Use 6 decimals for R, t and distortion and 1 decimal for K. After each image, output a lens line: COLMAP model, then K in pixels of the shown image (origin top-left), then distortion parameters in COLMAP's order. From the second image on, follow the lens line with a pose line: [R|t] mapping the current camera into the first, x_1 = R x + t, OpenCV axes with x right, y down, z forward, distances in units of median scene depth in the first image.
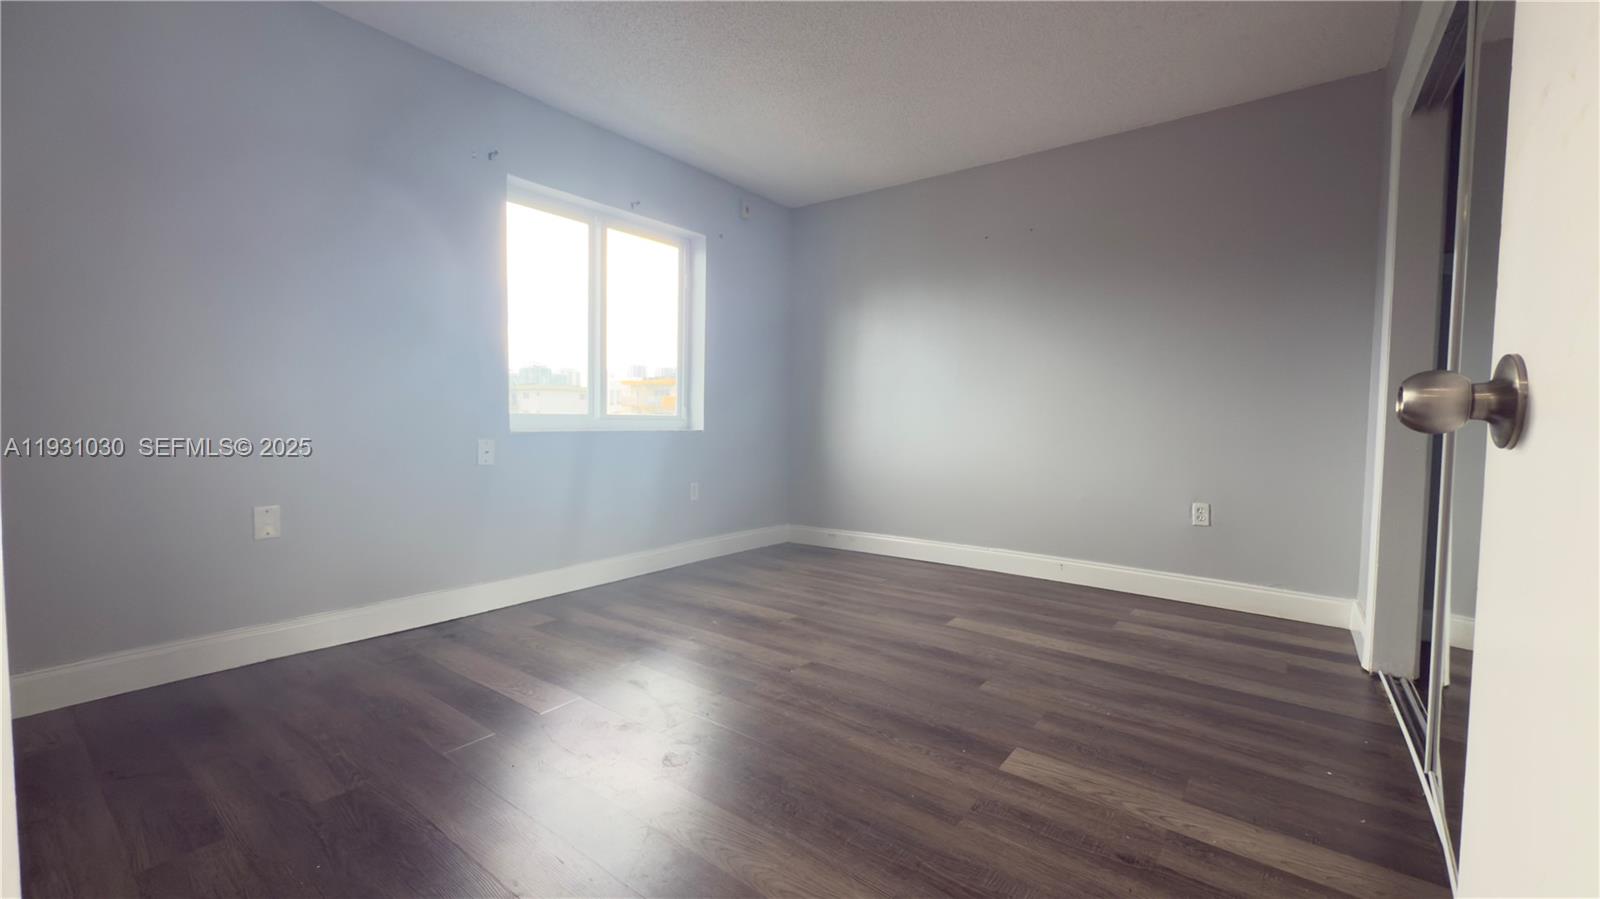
lens RADIAL K [[639.6, 0, 808.9], [0, 639.6, 446.8], [0, 0, 1]] dist [-0.006120, 0.001372]
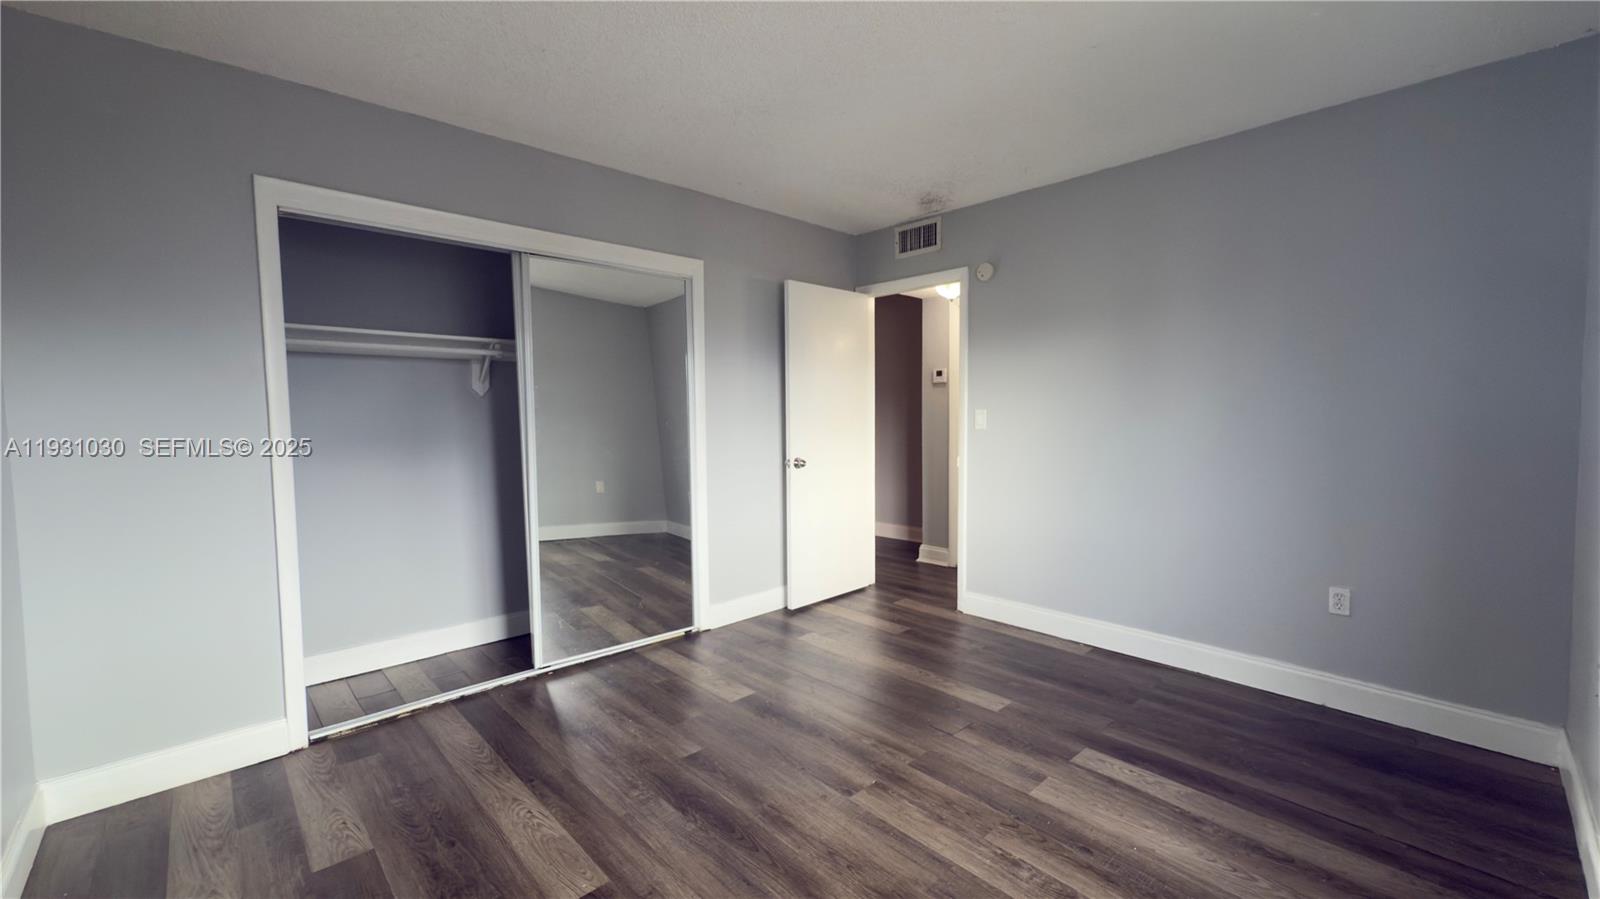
lens RADIAL K [[639.6, 0, 795.7], [0, 639.6, 450.9], [0, 0, 1]] dist [-0.006120, 0.001372]
pose [[-0.984842, -0.012989, 0.172968, -0.055290], [0.005097, 0.994594, 0.103712, -0.178551], [-0.173380, 0.103022, -0.979452, 1.475597]]
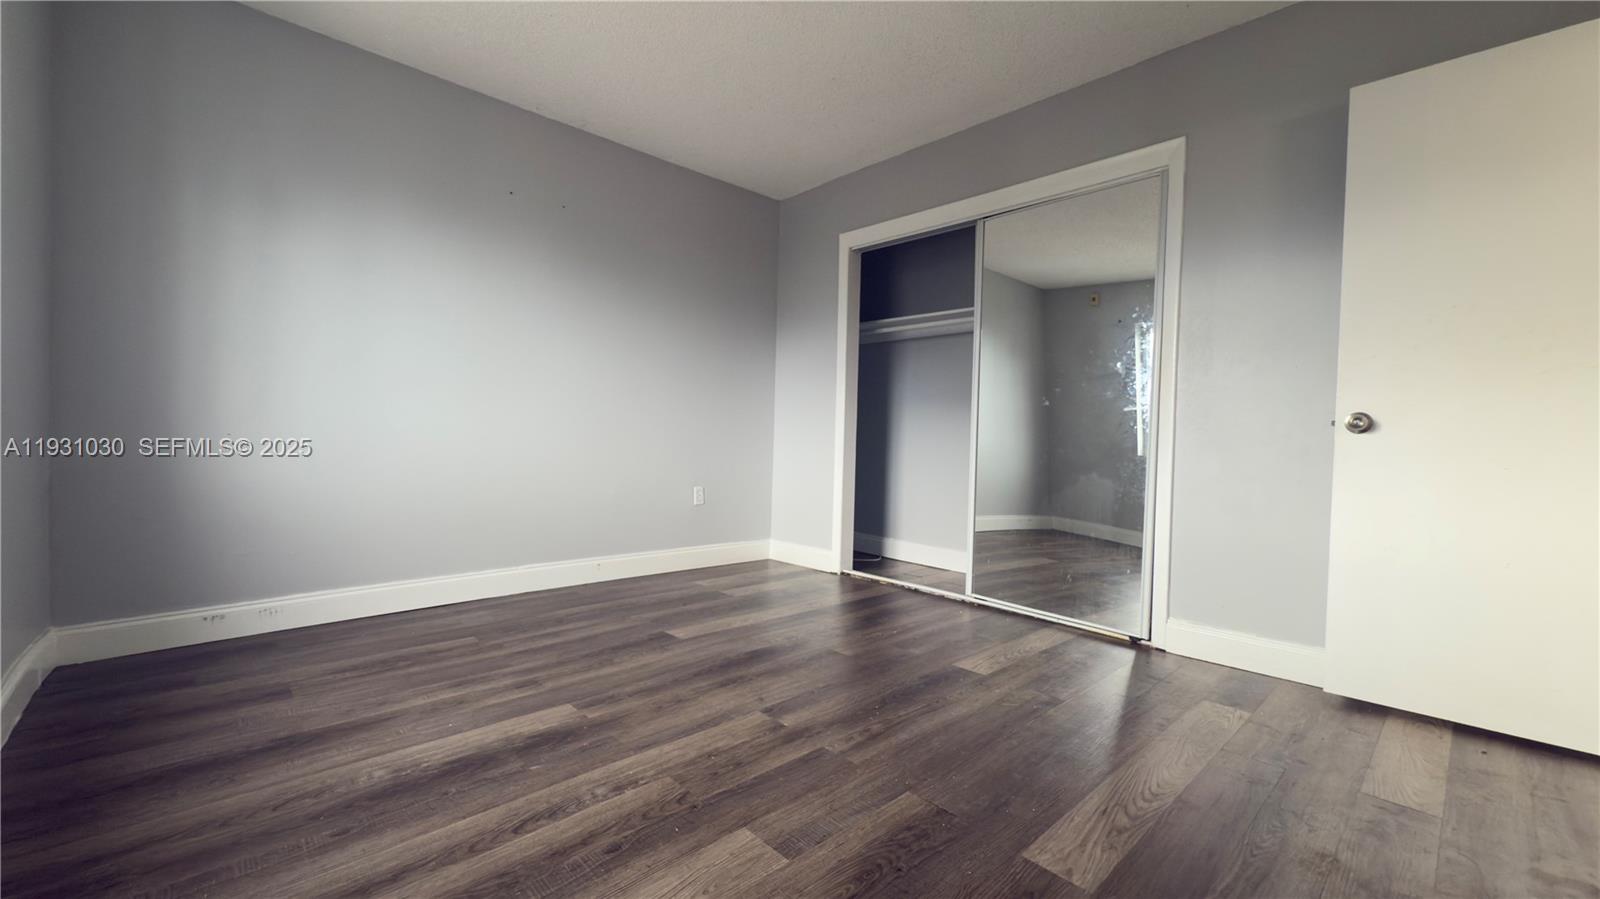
lens RADIAL K [[639.6, 0, 799.9], [0, 639.6, 447.2], [0, 0, 1]] dist [-0.006120, 0.001372]
pose [[0.170410, -0.024558, 0.985067, -0.635019], [0.018135, 0.999598, 0.021783, -0.013047], [-0.985206, 0.014152, 0.170787, 0.656731]]
